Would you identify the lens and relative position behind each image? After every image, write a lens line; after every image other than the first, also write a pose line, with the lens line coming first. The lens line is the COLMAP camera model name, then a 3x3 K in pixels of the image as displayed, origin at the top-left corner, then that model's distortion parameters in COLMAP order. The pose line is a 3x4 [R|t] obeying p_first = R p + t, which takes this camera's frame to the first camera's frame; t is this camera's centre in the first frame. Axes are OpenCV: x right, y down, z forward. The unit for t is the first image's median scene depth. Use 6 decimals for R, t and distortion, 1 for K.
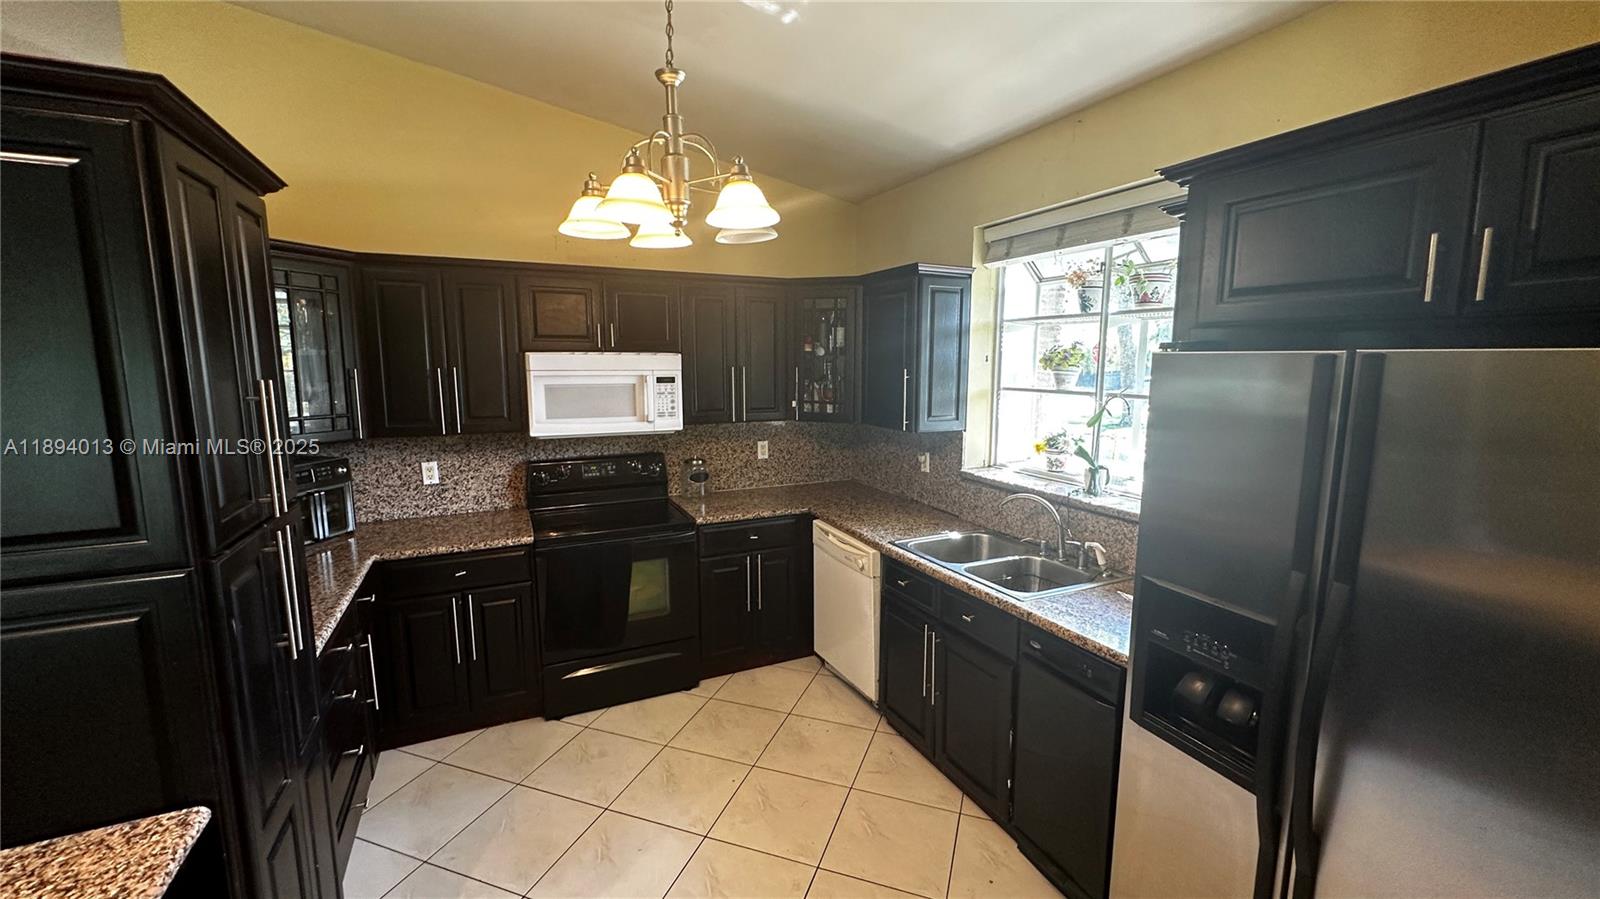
lens RADIAL K [[638.6, 0, 802.7], [0, 638.6, 449.3], [0, 0, 1]] dist [-0.006514, 0.001760]
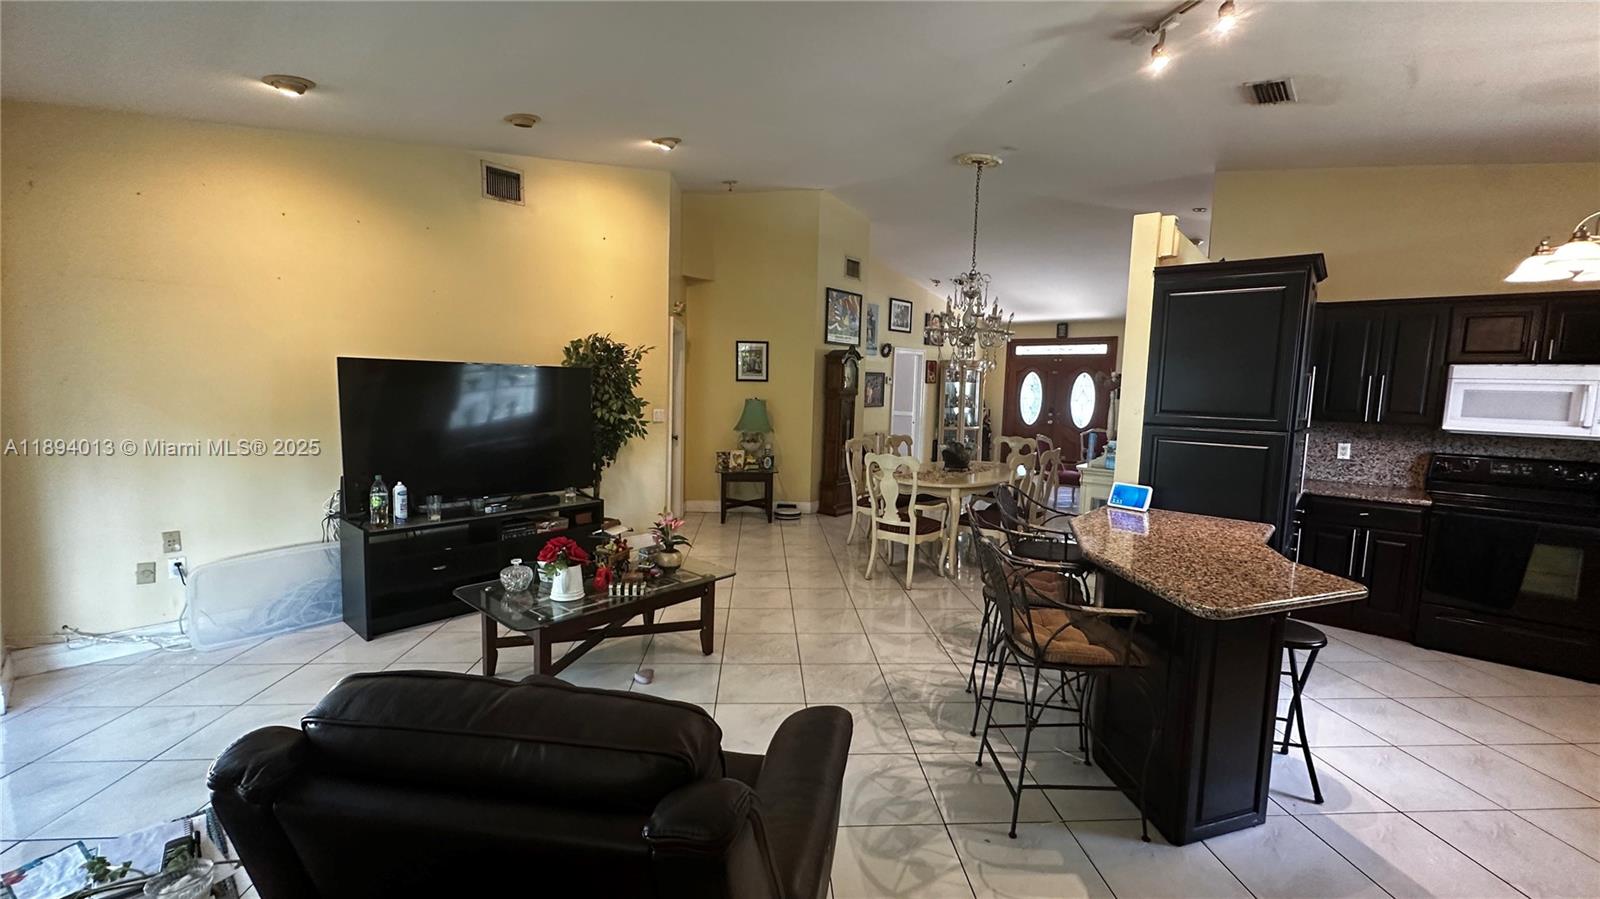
lens RADIAL K [[638.6, 0, 802.8], [0, 638.6, 449.5], [0, 0, 1]] dist [-0.006514, 0.001760]
pose [[0.392765, 0.103196, -0.913830, 0.234779], [-0.155018, 0.986894, 0.044819, 0.155100], [0.906479, 0.124057, 0.403615, -0.658524]]
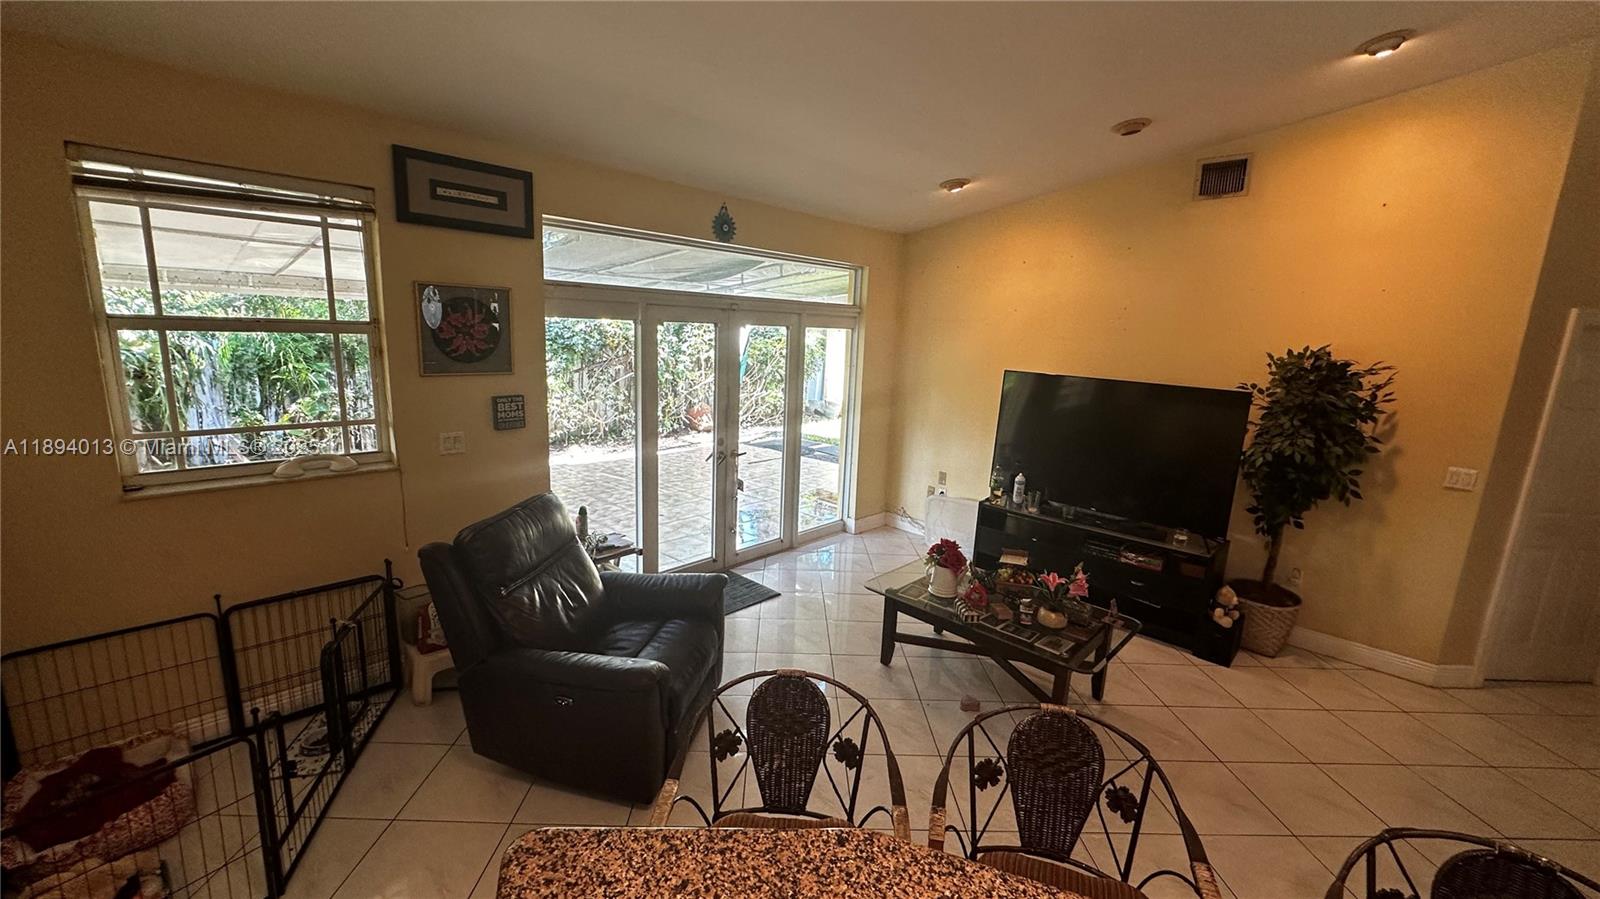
lens RADIAL K [[638.6, 0, 800.9], [0, 638.6, 451.4], [0, 0, 1]] dist [-0.006514, 0.001760]
pose [[-0.933882, 0.028554, -0.356439, -0.147956], [-0.091772, 0.944280, 0.316091, -0.070494], [0.345604, 0.327903, -0.879226, 0.213709]]
